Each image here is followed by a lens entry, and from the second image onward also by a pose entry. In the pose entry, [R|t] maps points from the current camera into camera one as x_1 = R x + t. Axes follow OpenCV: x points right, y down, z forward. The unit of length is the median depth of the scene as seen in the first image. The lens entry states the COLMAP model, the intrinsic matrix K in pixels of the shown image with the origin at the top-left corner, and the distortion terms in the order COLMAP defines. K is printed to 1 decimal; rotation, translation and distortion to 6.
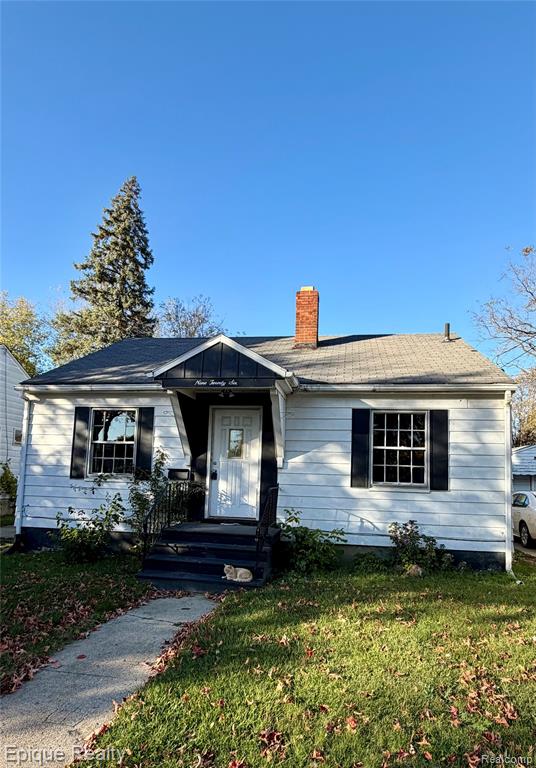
lens RADIAL K [[462.9, 0, 268.2], [0, 462.9, 429.5], [0, 0, 1]] dist [-0.023321, -0.000045]
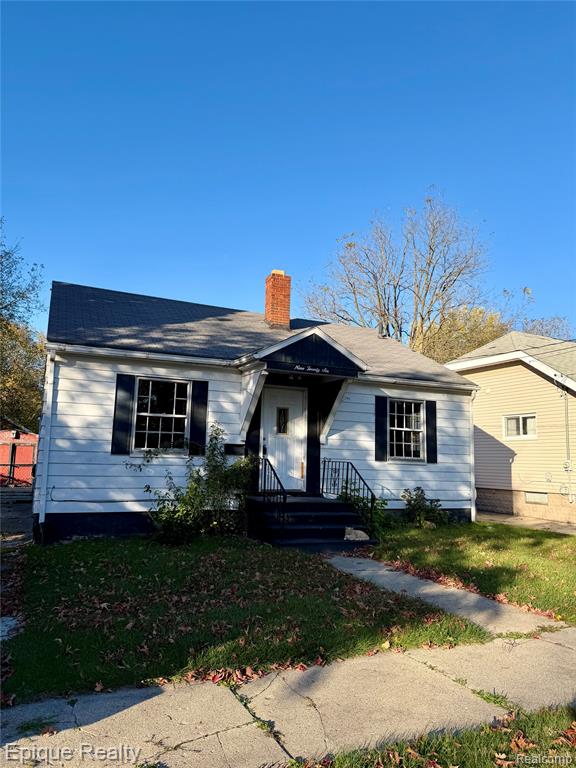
lens RADIAL K [[540.3, 0, 285.9], [0, 540.3, 385.9], [0, 0, 1]] dist [0.077870, -0.111493]
pose [[0.842889, 0.064592, 0.534196, -0.768743], [-0.059345, 0.997872, -0.027020, -0.018631], [-0.534804, -0.008926, 0.844929, -0.070607]]
